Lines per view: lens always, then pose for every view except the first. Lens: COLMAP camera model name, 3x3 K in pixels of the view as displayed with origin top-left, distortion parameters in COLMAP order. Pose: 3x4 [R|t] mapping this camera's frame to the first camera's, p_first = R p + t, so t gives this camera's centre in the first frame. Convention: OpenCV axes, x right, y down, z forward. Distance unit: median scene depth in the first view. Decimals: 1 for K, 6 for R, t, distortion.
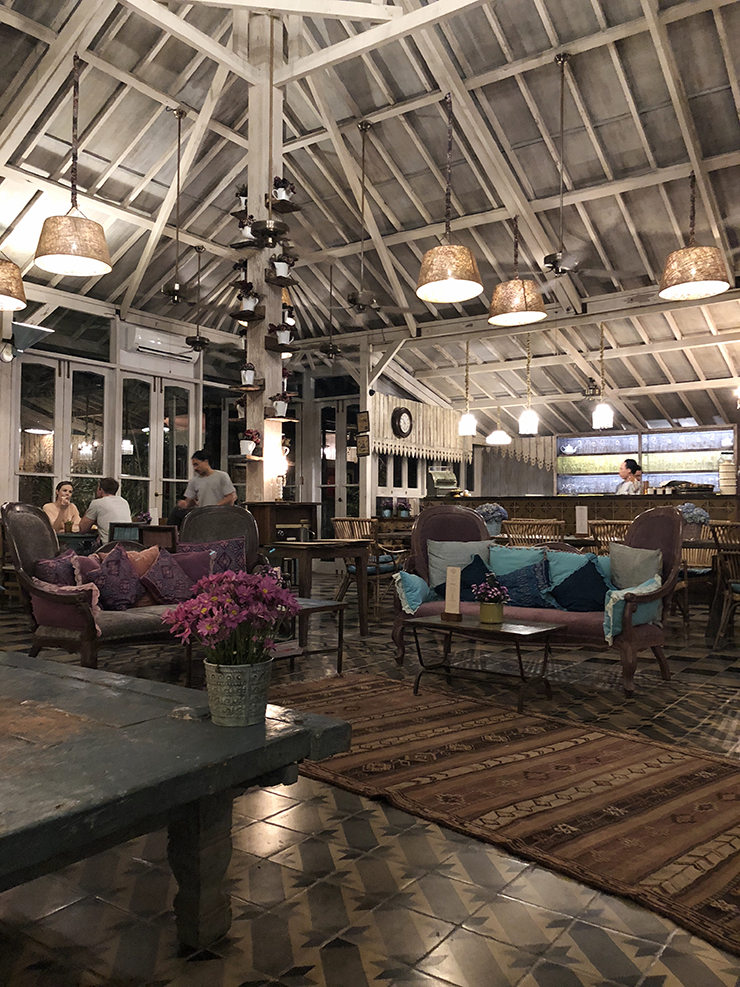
lens RADIAL K [[798.3, 0, 370.0], [0, 798.3, 493.5], [0, 0, 1]] dist [0.002862, -0.003878]
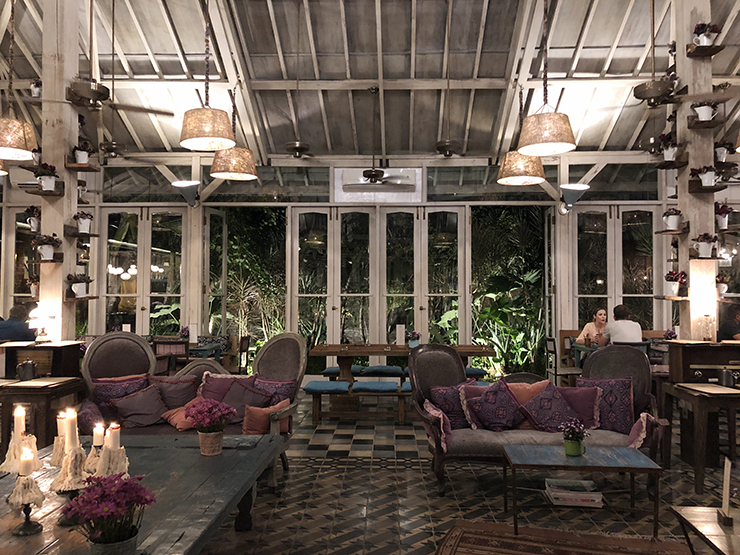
lens RADIAL K [[598.5, 0, 370.0], [0, 598.5, 277.5], [0, 0, 1]] dist [0.002862, -0.003878]
pose [[0.550802, -0.023859, -0.834295, 0.287936], [0.022388, 0.999654, -0.013806, -0.068832], [0.834336, -0.011074, 0.551145, 0.219086]]
